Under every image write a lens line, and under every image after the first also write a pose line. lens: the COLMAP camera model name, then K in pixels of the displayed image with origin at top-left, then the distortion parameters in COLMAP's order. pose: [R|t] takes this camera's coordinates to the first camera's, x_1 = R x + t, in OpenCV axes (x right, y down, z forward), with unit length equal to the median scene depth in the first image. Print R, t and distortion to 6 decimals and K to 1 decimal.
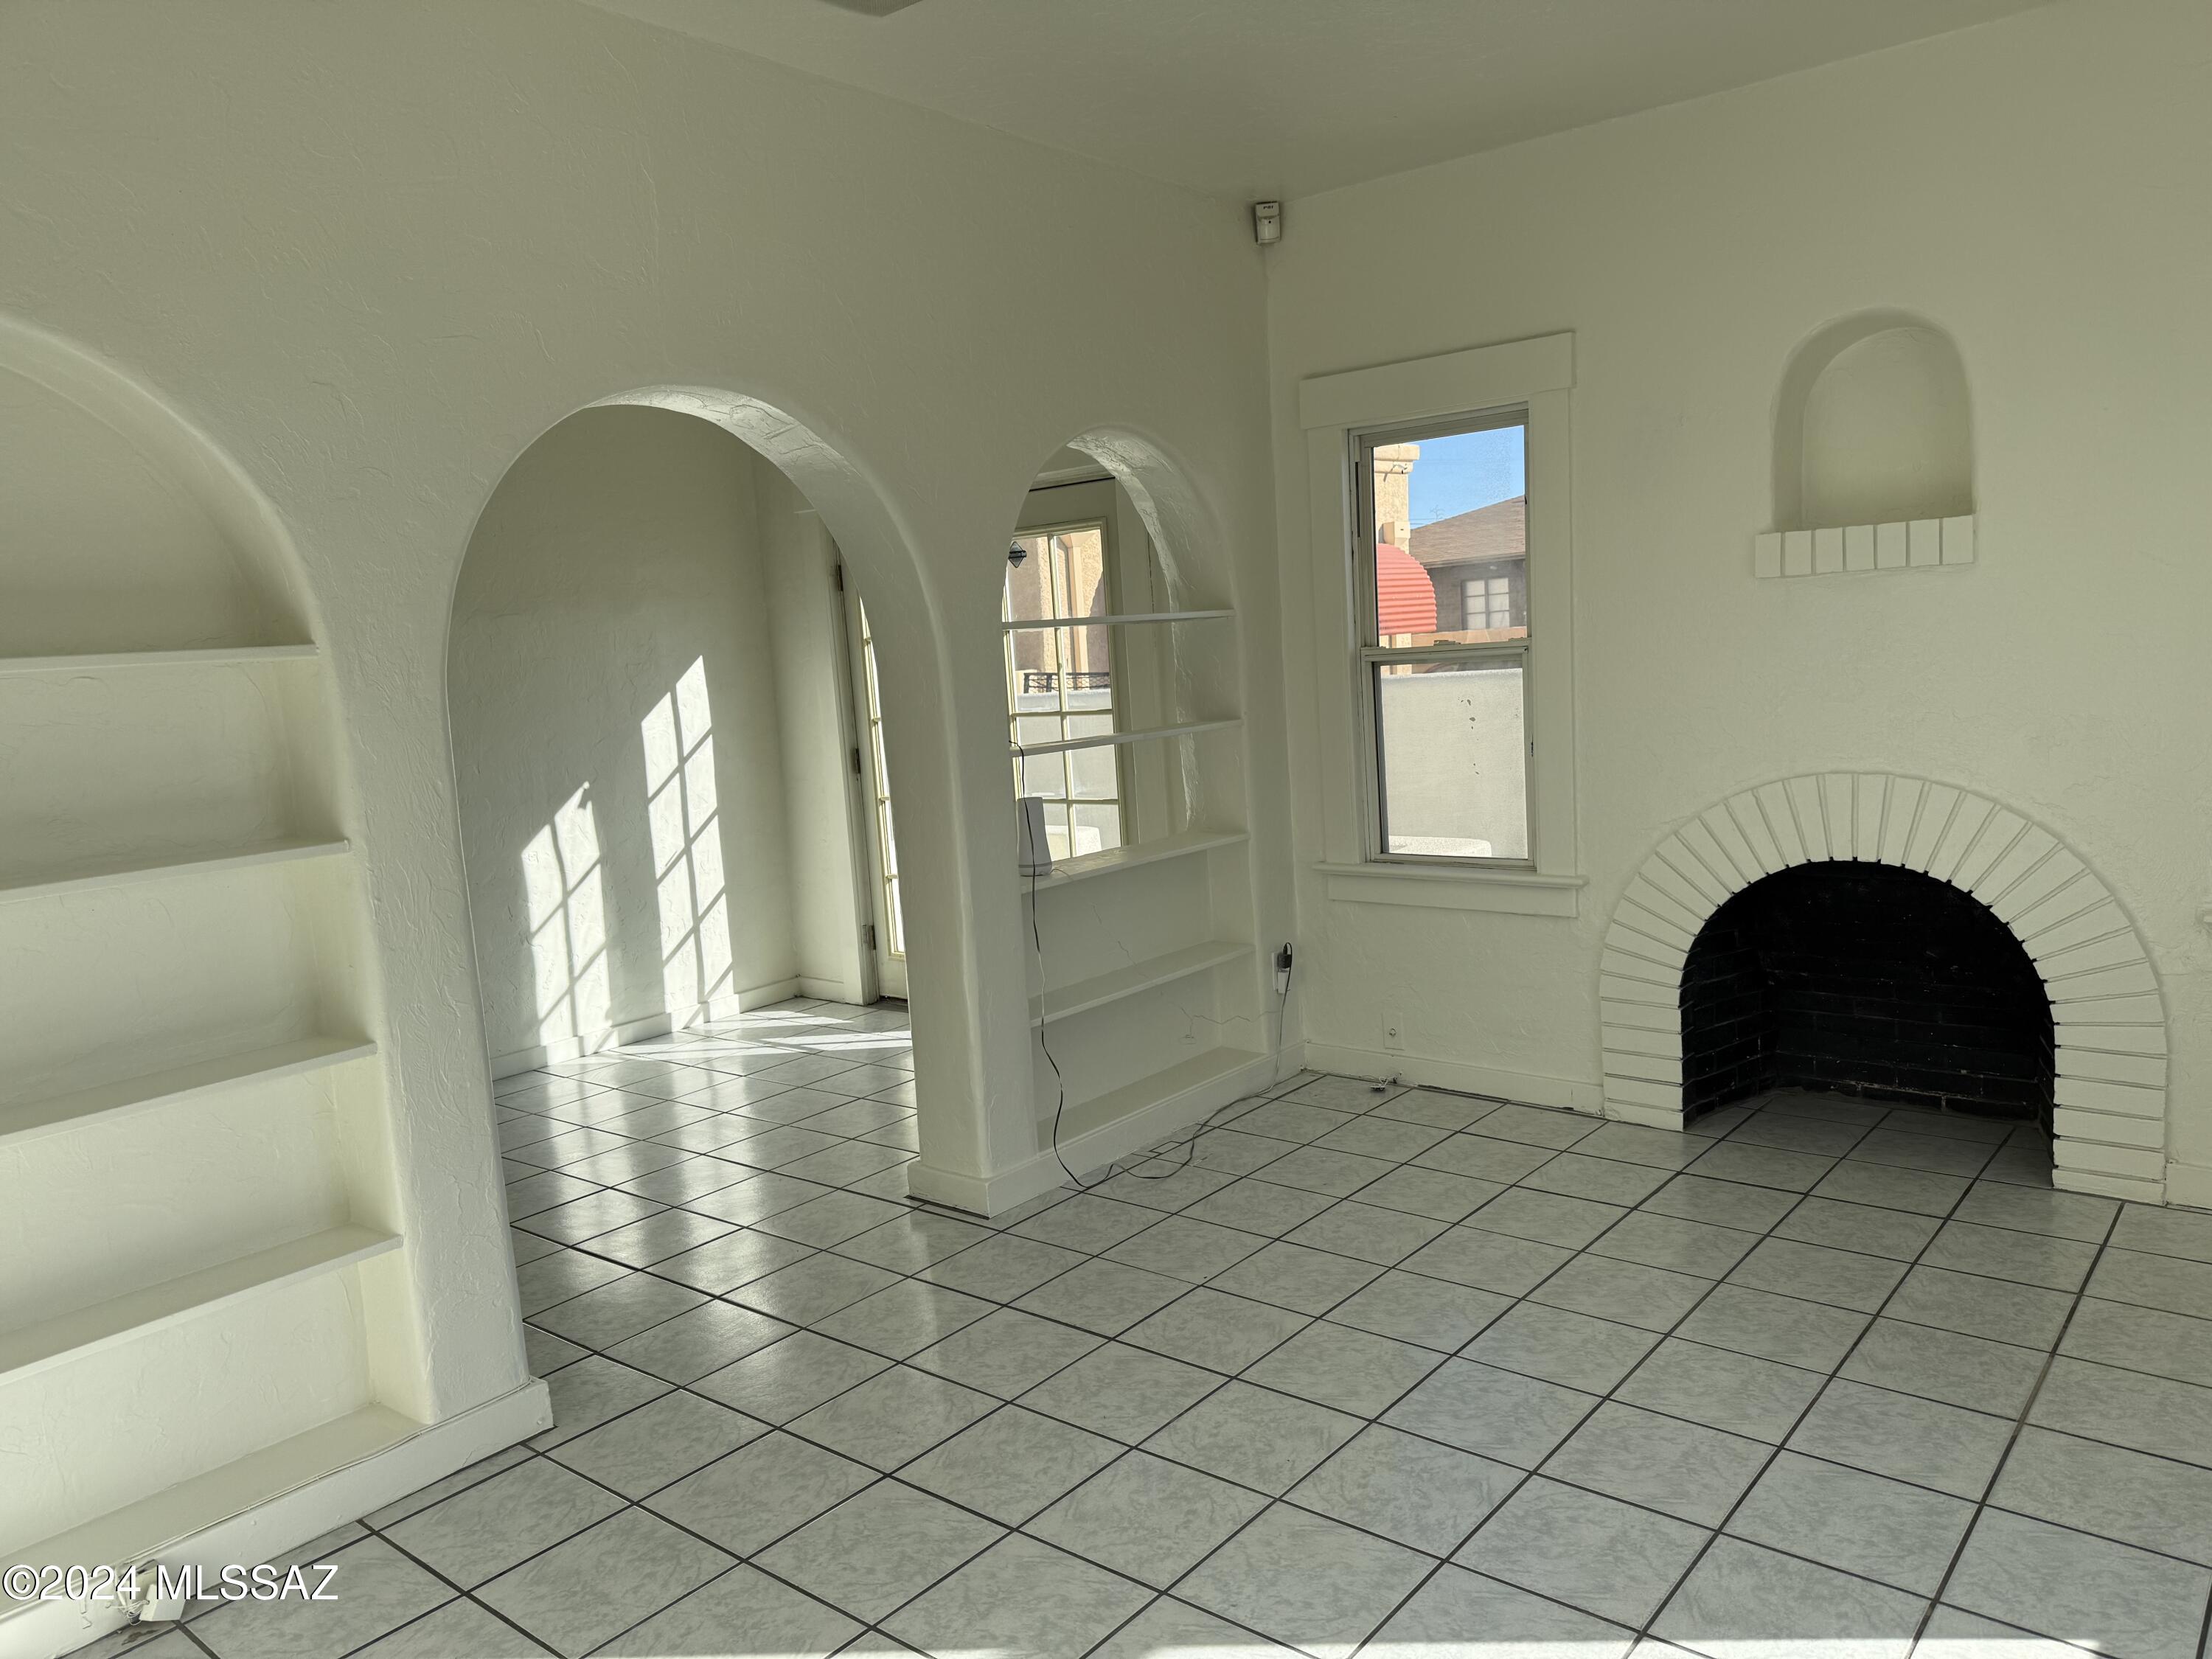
lens RADIAL K [[1558.3, 0, 1095.5], [0, 1558.3, 845.4], [0, 0, 1]] dist [0.039139, -0.067780]
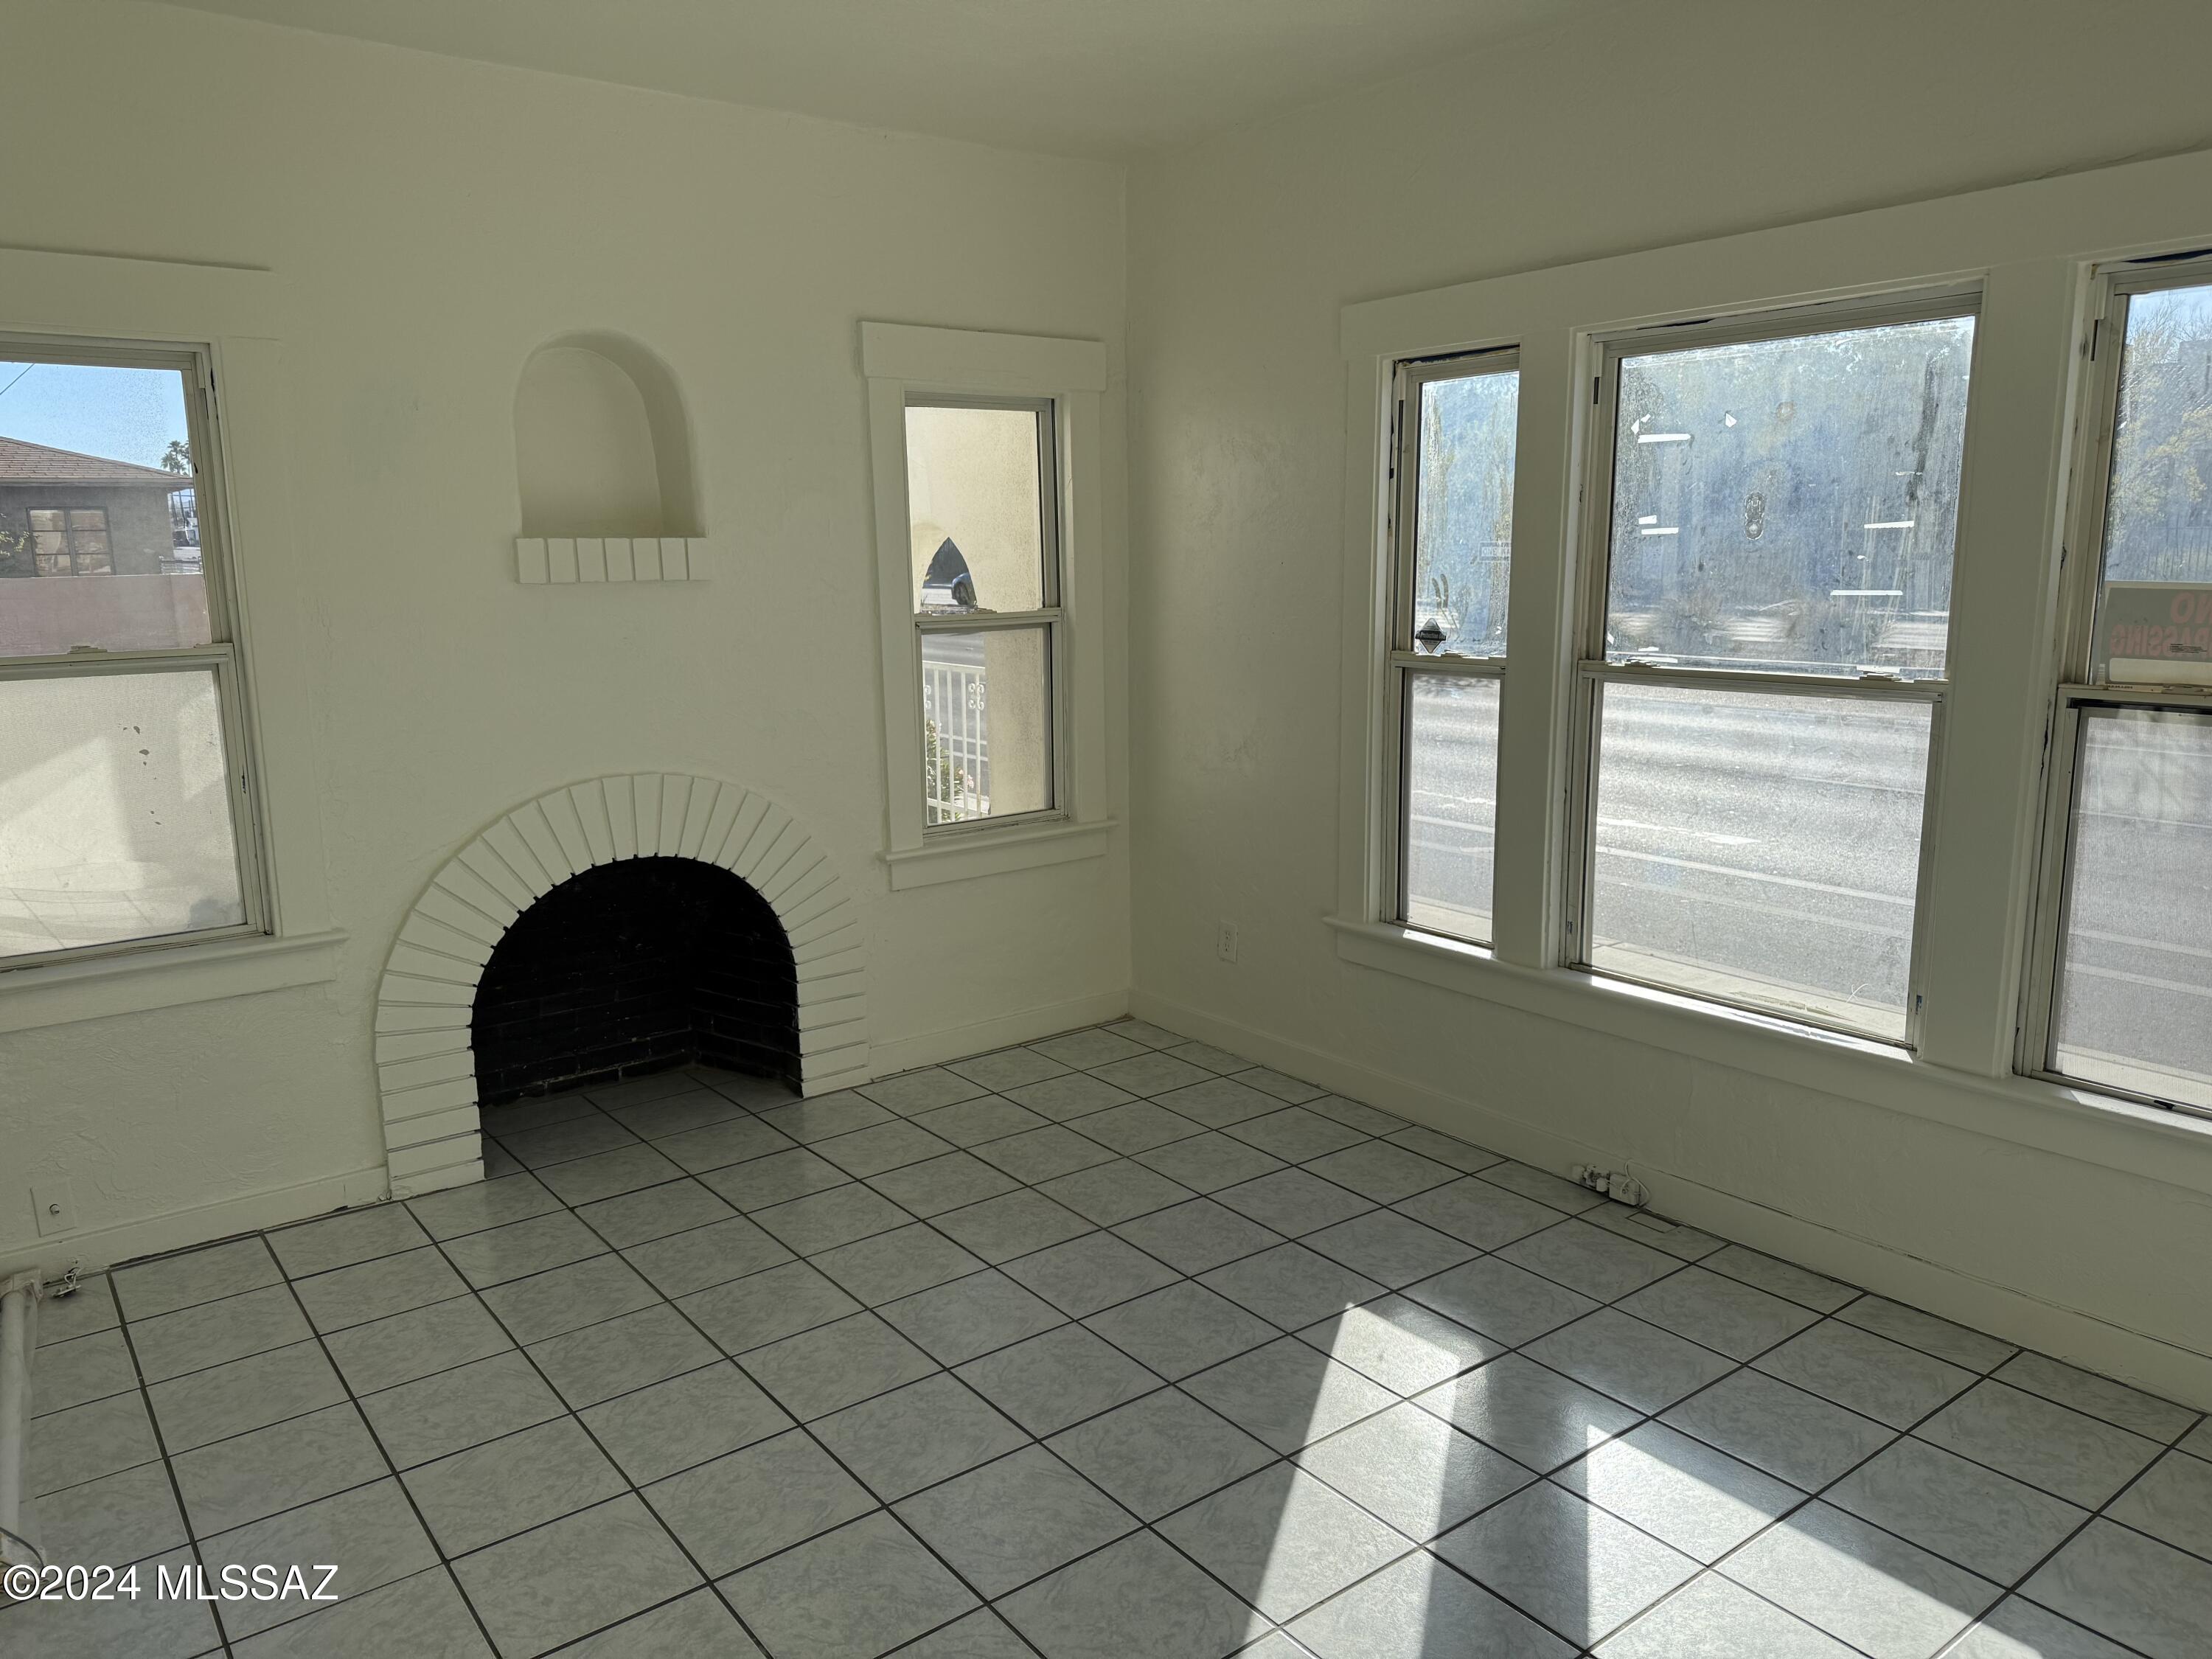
lens RADIAL K [[1558.3, 0, 1088.7], [0, 1558.3, 812.1], [0, 0, 1]] dist [0.039139, -0.067780]
pose [[0.203287, -0.102783, 0.973709, -0.458633], [0.128984, 0.988619, 0.077428, -0.060461], [-0.970586, 0.109853, 0.214231, 0.465638]]
